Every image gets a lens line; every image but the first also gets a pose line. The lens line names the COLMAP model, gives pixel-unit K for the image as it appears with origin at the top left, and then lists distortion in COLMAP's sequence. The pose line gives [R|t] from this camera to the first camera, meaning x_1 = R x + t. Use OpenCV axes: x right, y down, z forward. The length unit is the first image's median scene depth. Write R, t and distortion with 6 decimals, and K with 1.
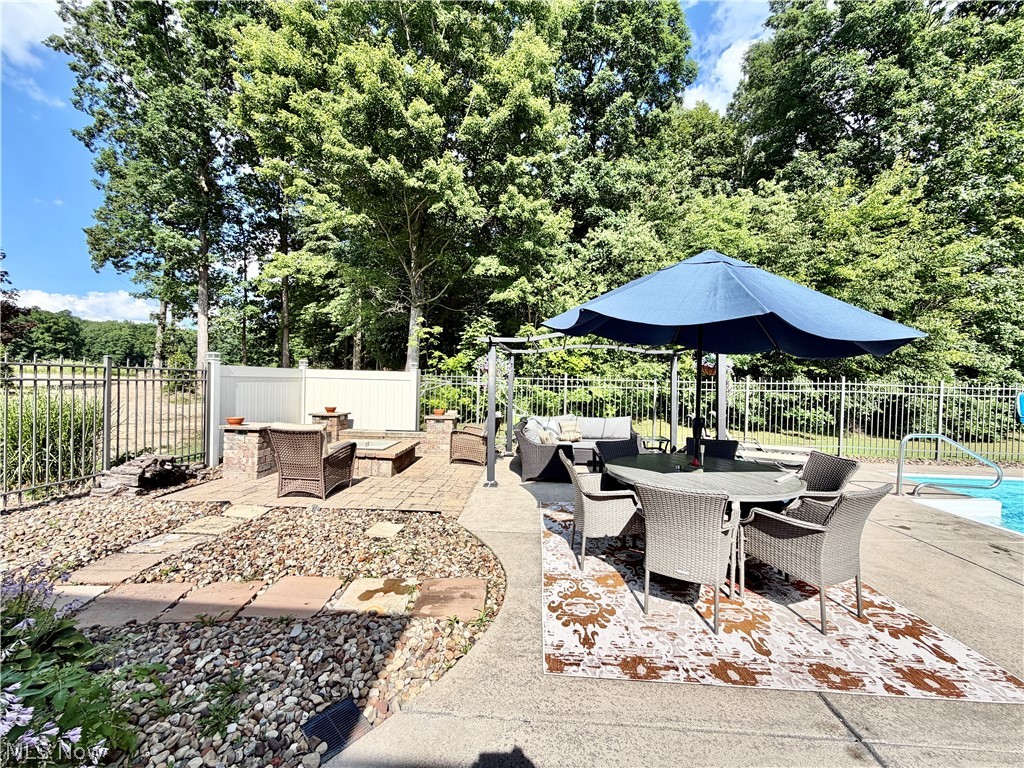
lens RADIAL K [[409.7, 0, 512.8], [0, 409.7, 385.8], [0, 0, 1]] dist [-0.002737, 0.000652]
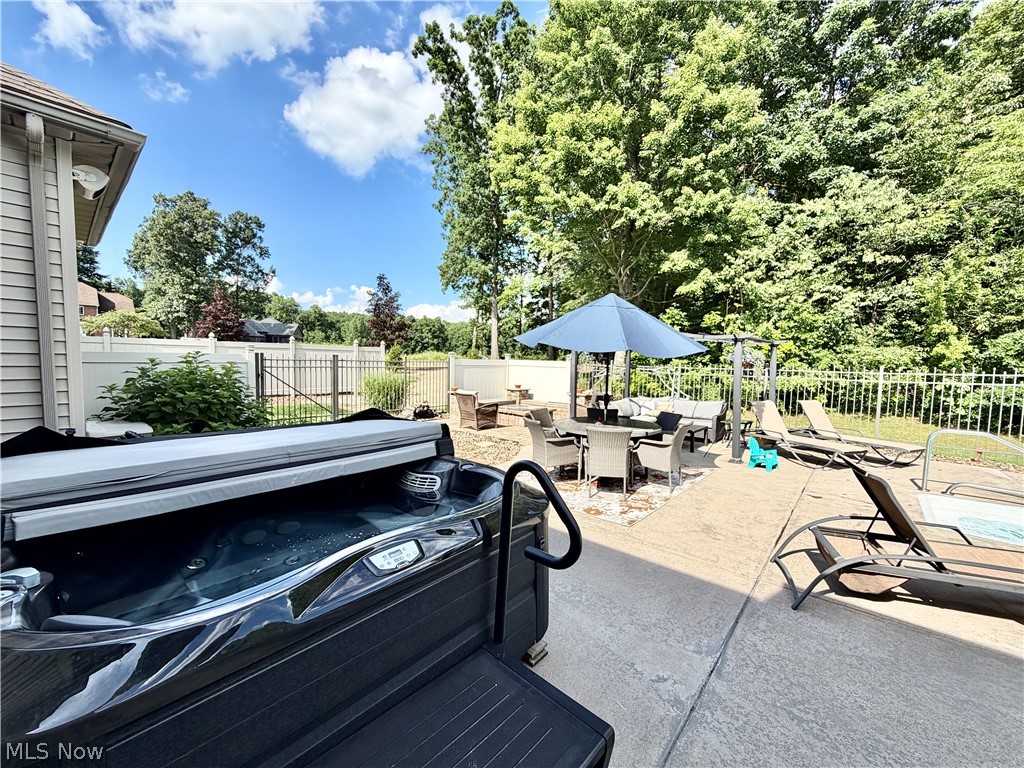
lens RADIAL K [[409.7, 0, 507.0], [0, 409.7, 385.6], [0, 0, 1]] dist [-0.002737, 0.000652]
pose [[0.785609, 0.034202, -0.617777, 0.305425], [-0.011088, 0.999089, 0.041213, -0.005120], [0.618624, -0.025528, 0.785273, -0.151511]]
